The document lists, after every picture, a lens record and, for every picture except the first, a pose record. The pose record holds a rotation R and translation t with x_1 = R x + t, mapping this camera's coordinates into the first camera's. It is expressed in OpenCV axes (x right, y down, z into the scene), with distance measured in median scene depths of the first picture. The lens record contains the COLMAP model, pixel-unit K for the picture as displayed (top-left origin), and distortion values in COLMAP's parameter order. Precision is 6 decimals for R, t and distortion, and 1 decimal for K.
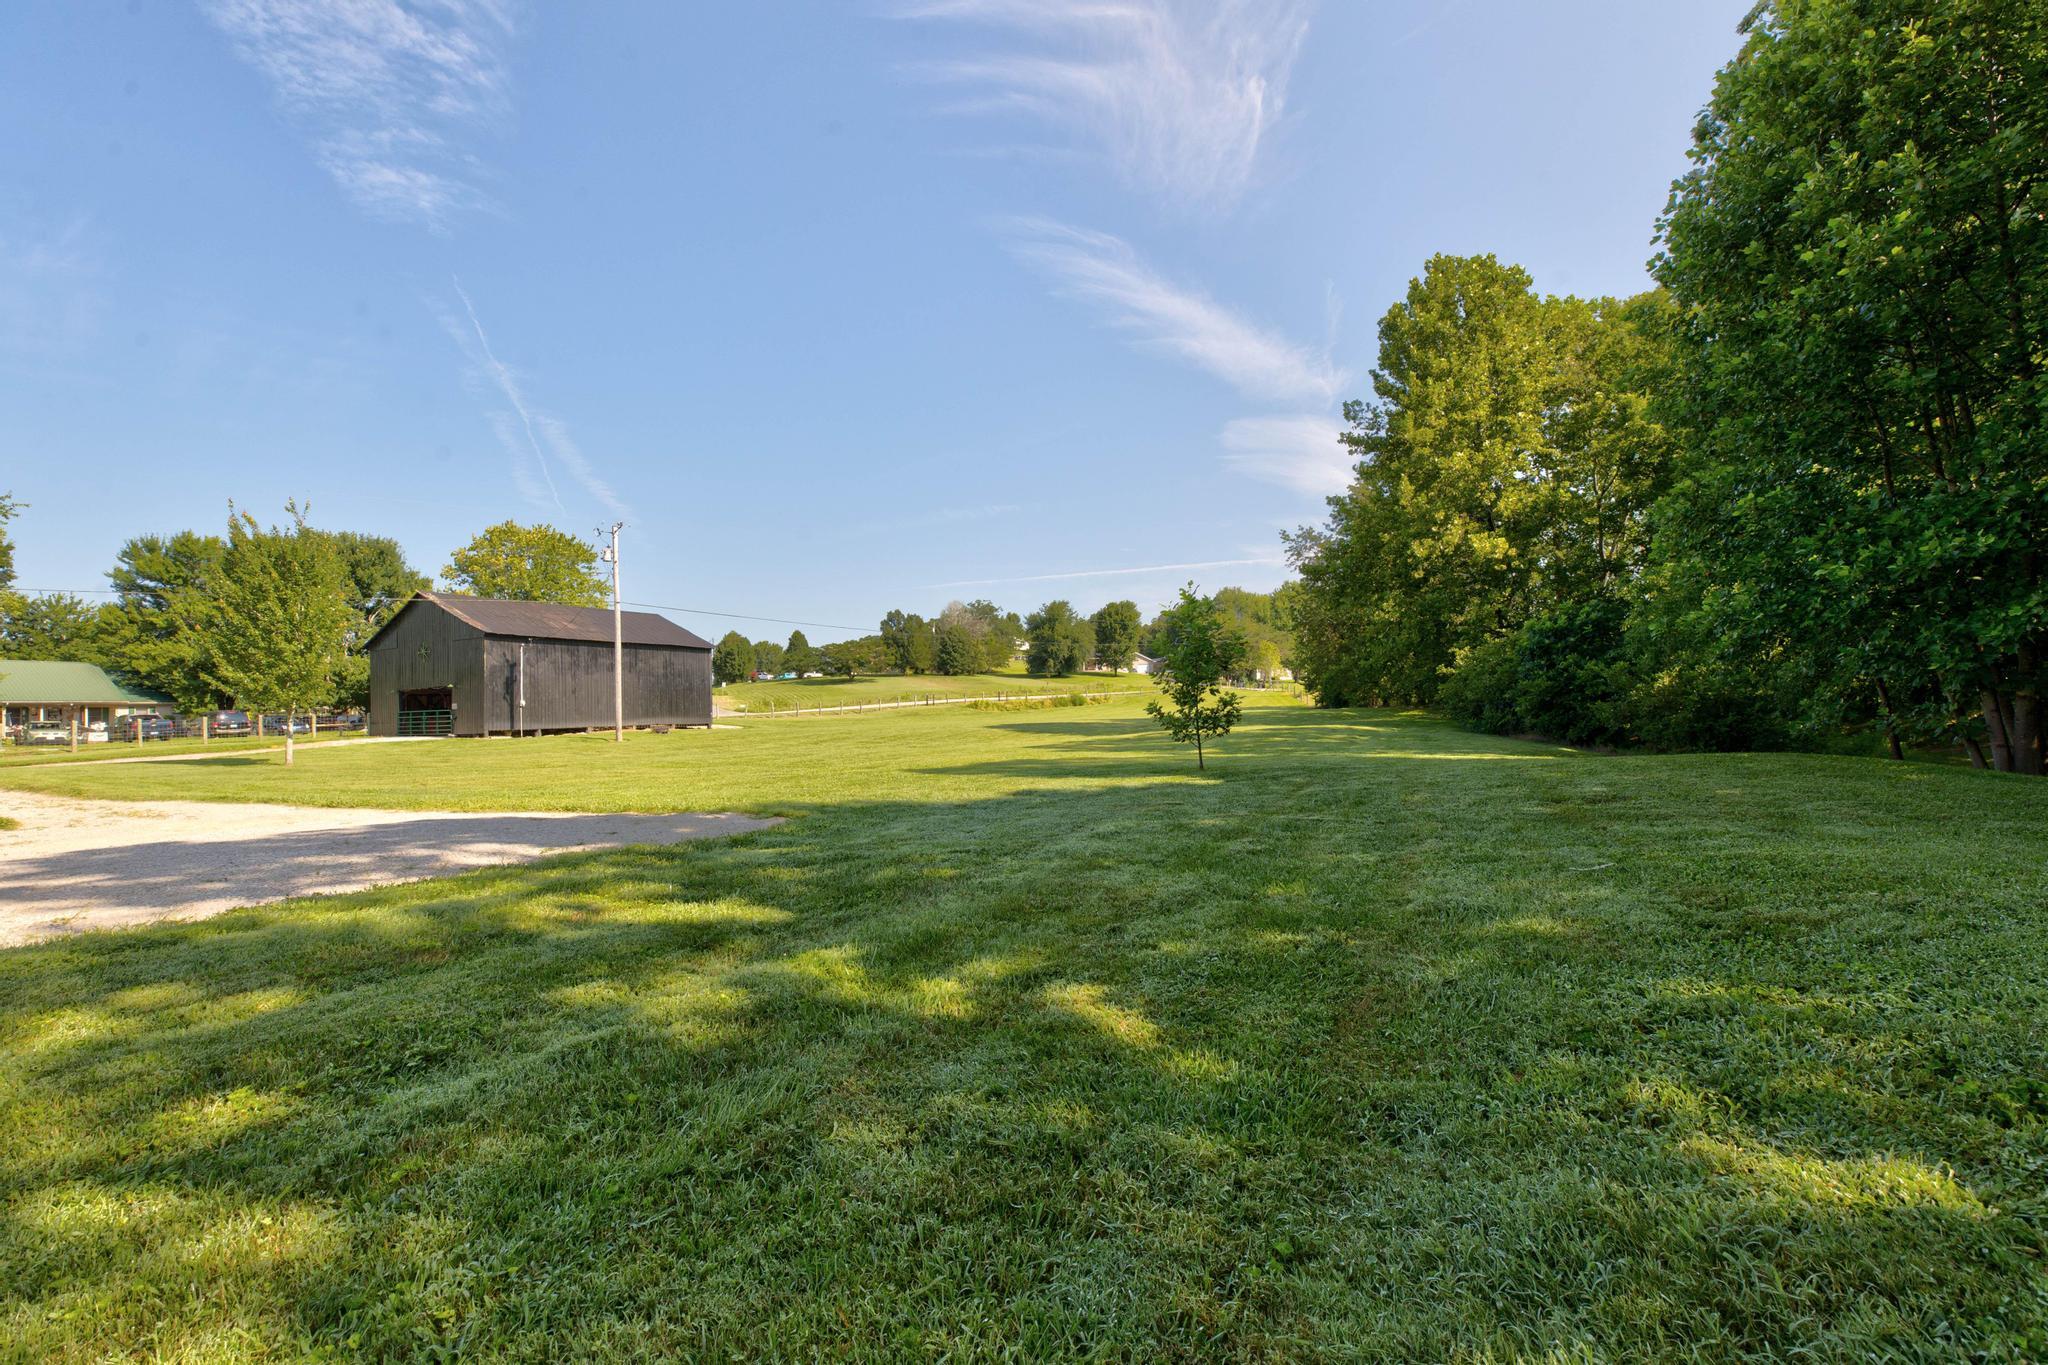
lens RADIAL K [[929.0, 0, 1024.0], [0, 929.0, 682.5], [0, 0, 1]] dist [0.005838, -0.000202]
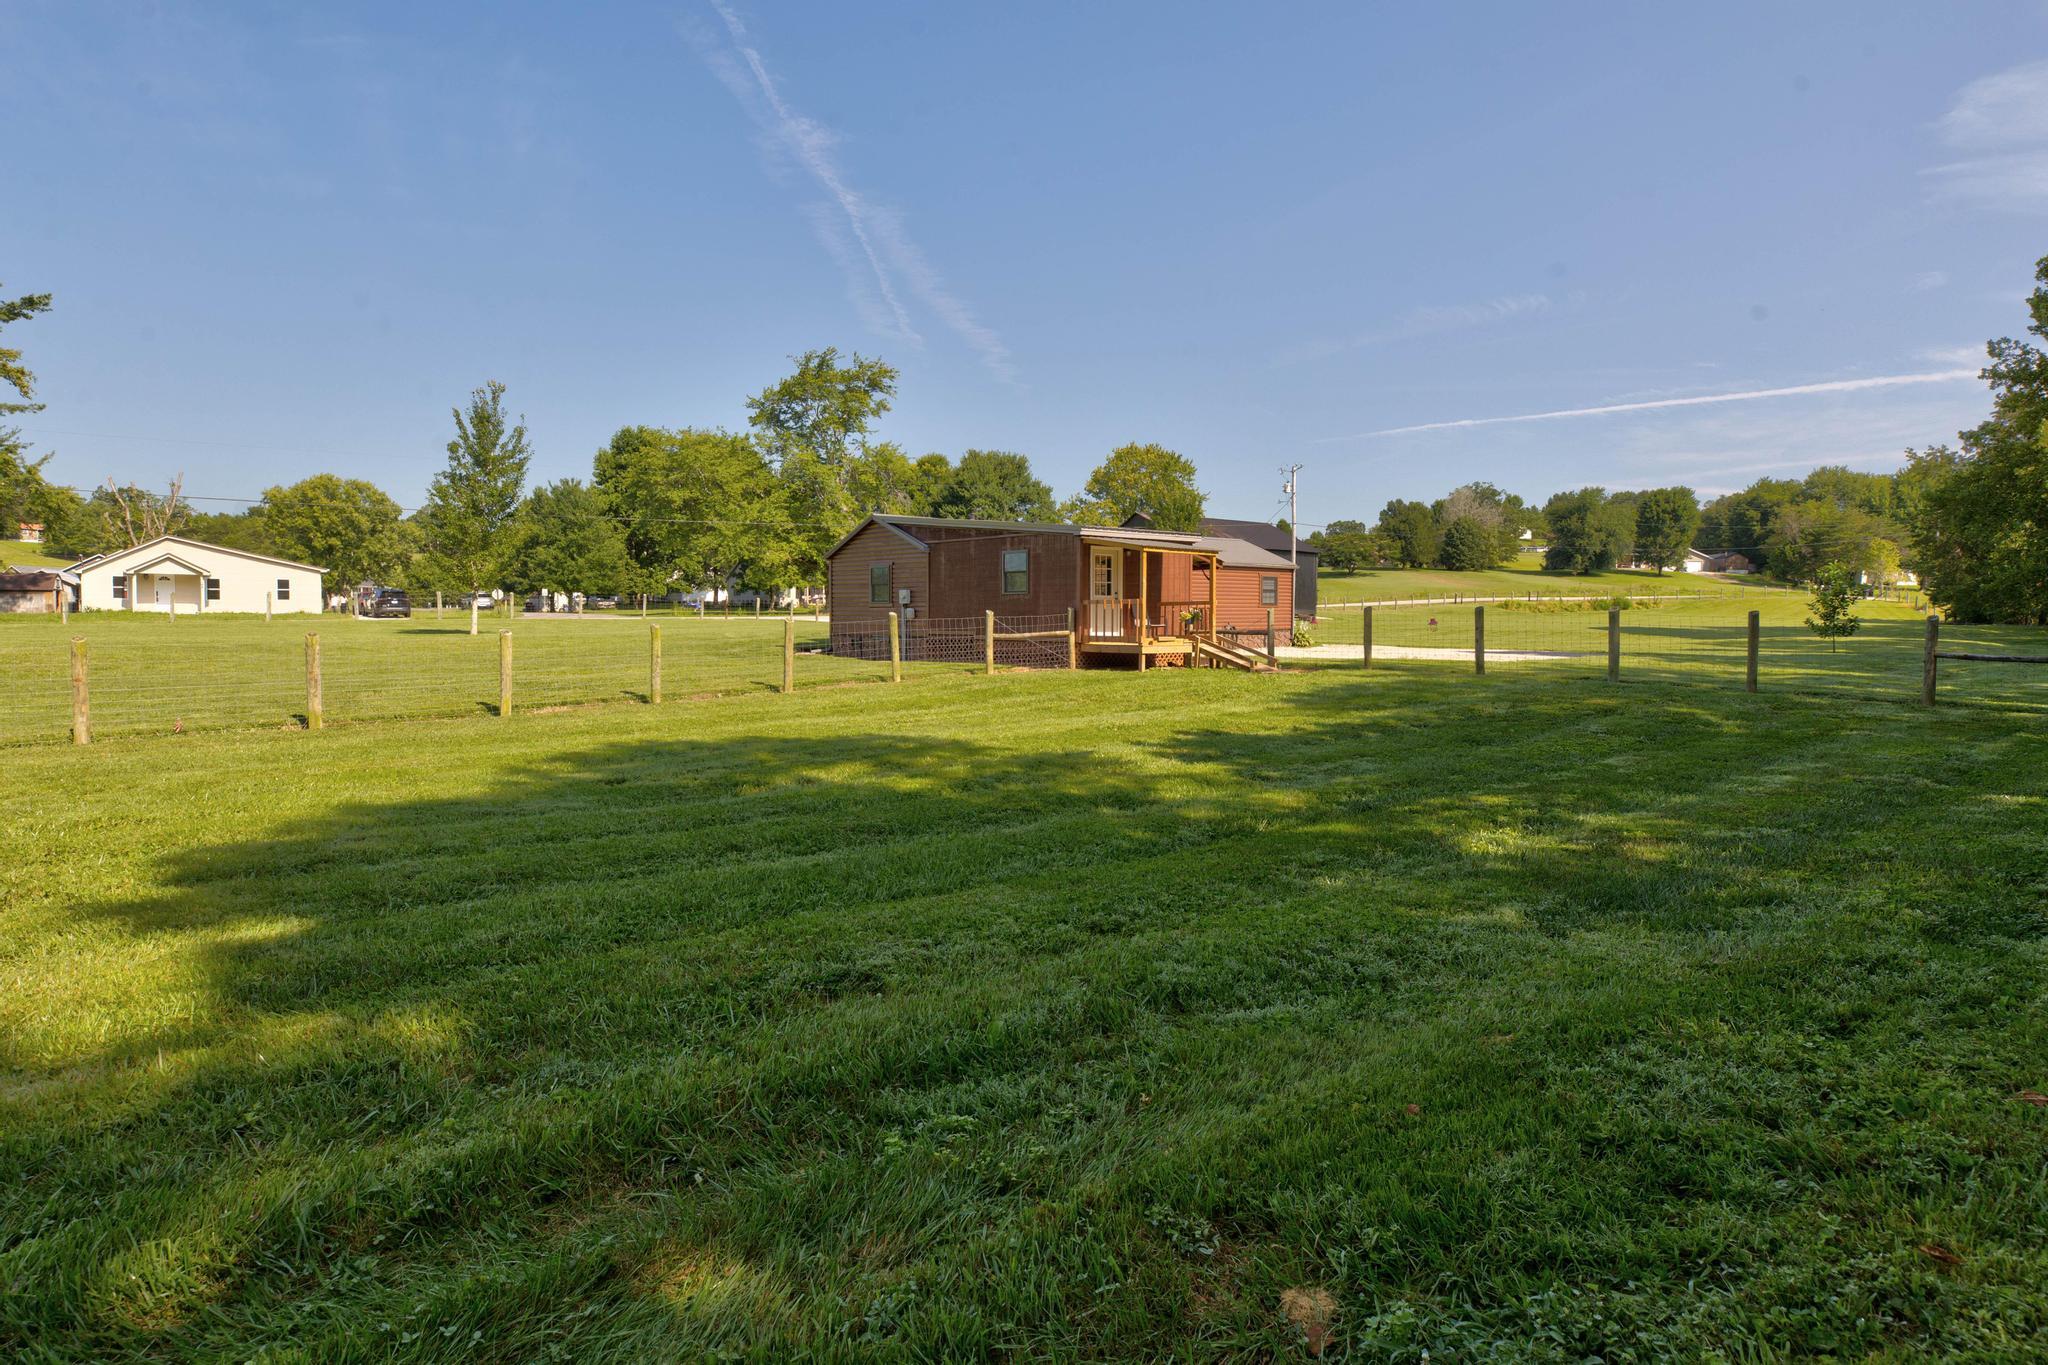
lens RADIAL K [[1104.2, 0, 1015.0], [0, 1104.2, 644.6], [0, 0, 1]] dist [0.001515, 0.000430]
pose [[0.918407, 0.052161, -0.392184, -0.103838], [-0.024688, 0.996895, 0.074774, -0.012195], [0.394867, -0.058991, 0.916843, -0.394386]]
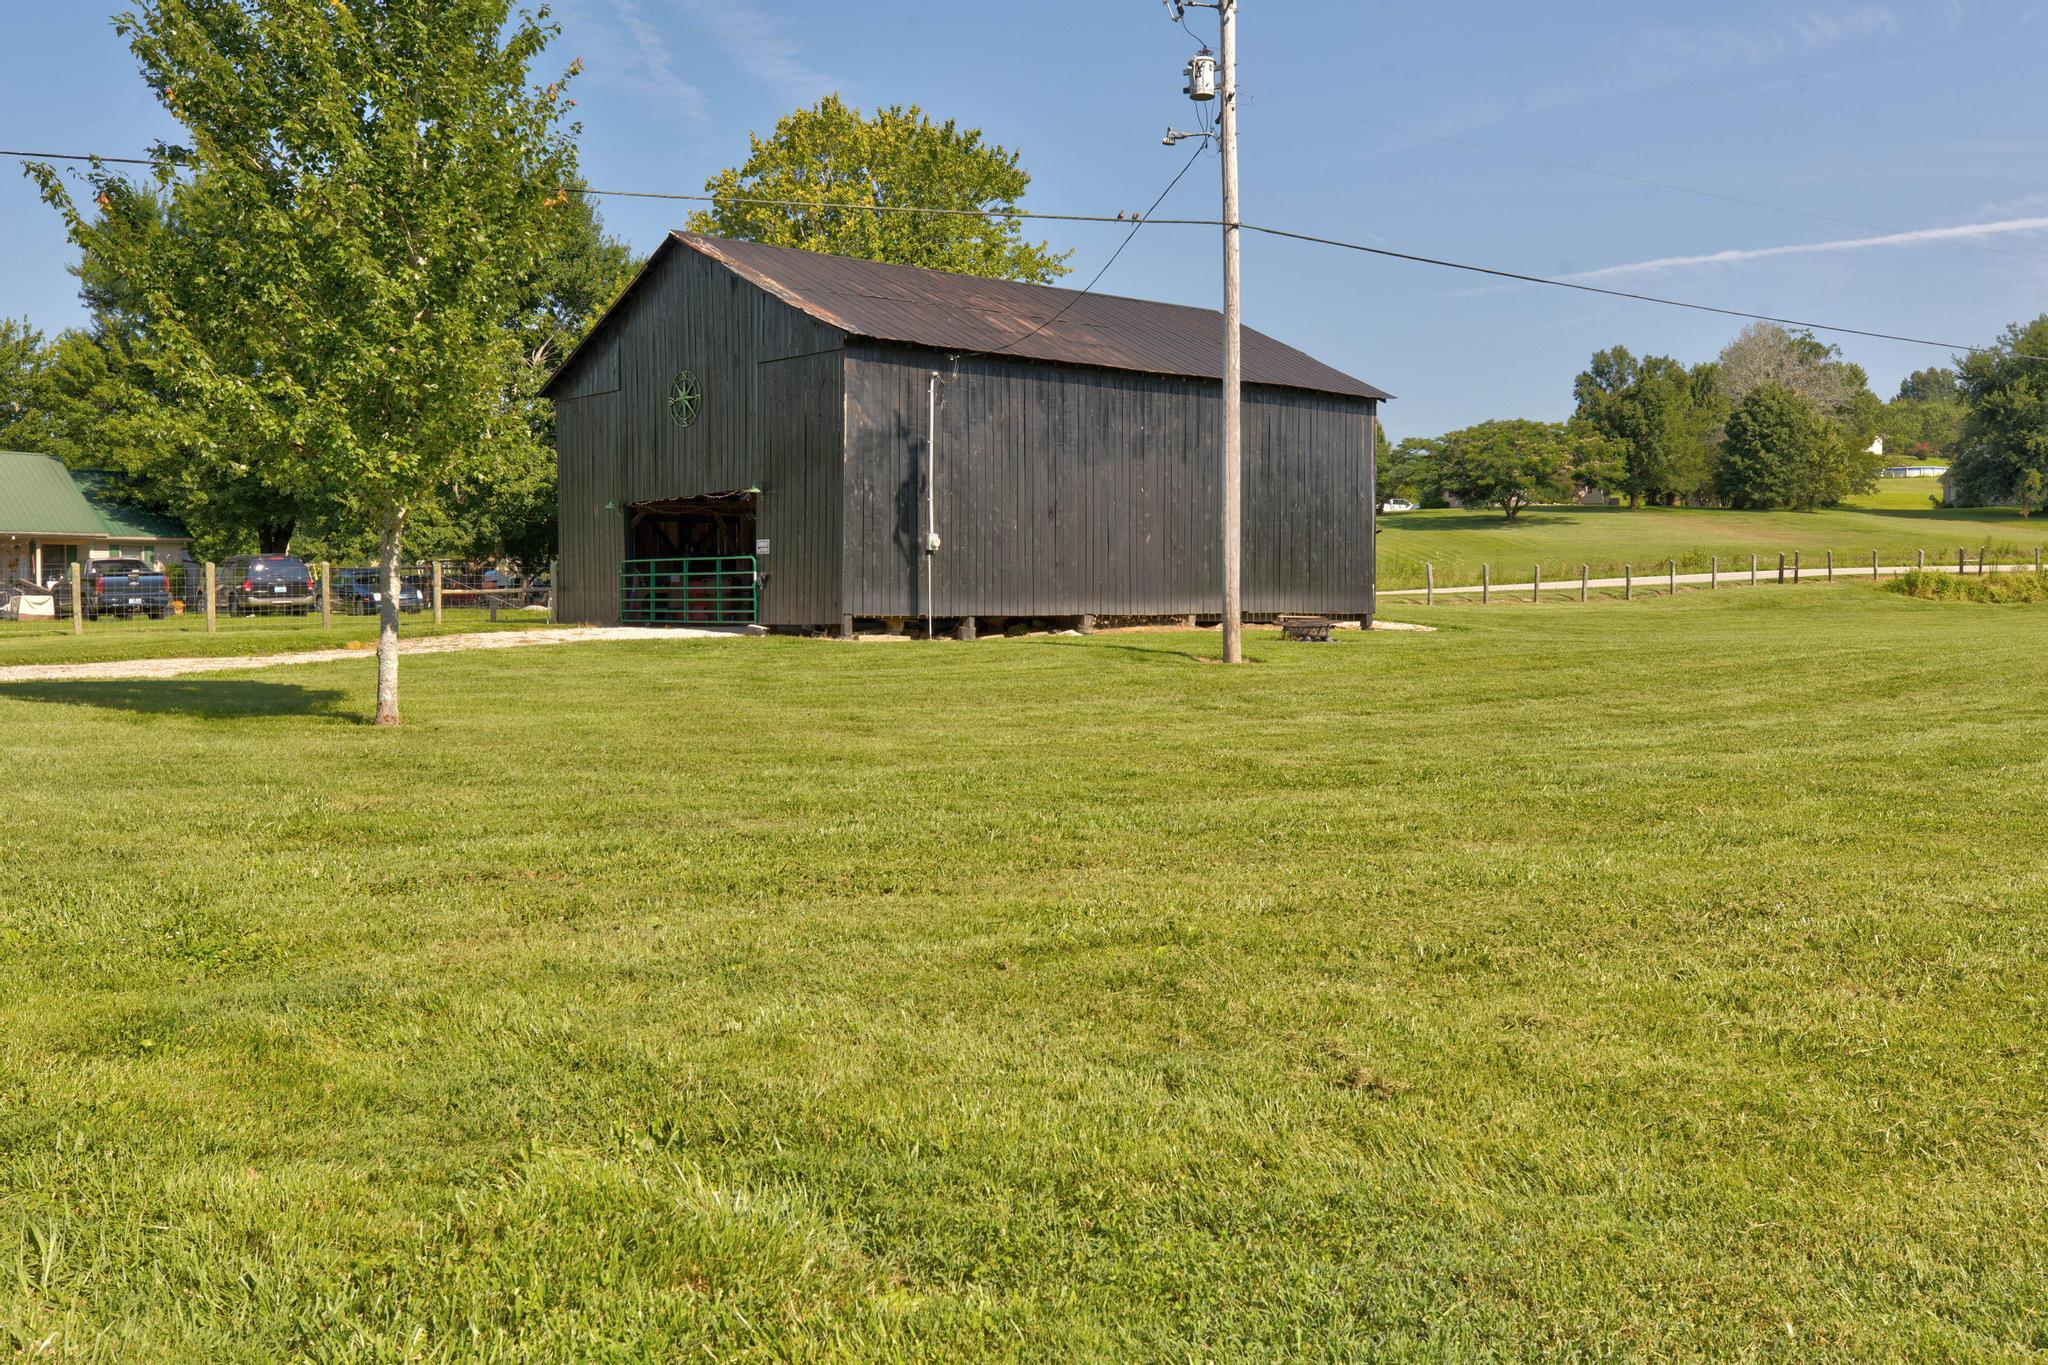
lens RADIAL K [[1986.7, 0, 1020.1], [0, 1986.7, 652.3], [0, 0, 1]] dist [0.010819, 0.019765]
pose [[0.936330, 0.034479, -0.349424, -0.159749], [-0.013907, 0.998028, 0.061214, 0.011360], [0.350846, -0.052457, 0.934963, 0.201913]]
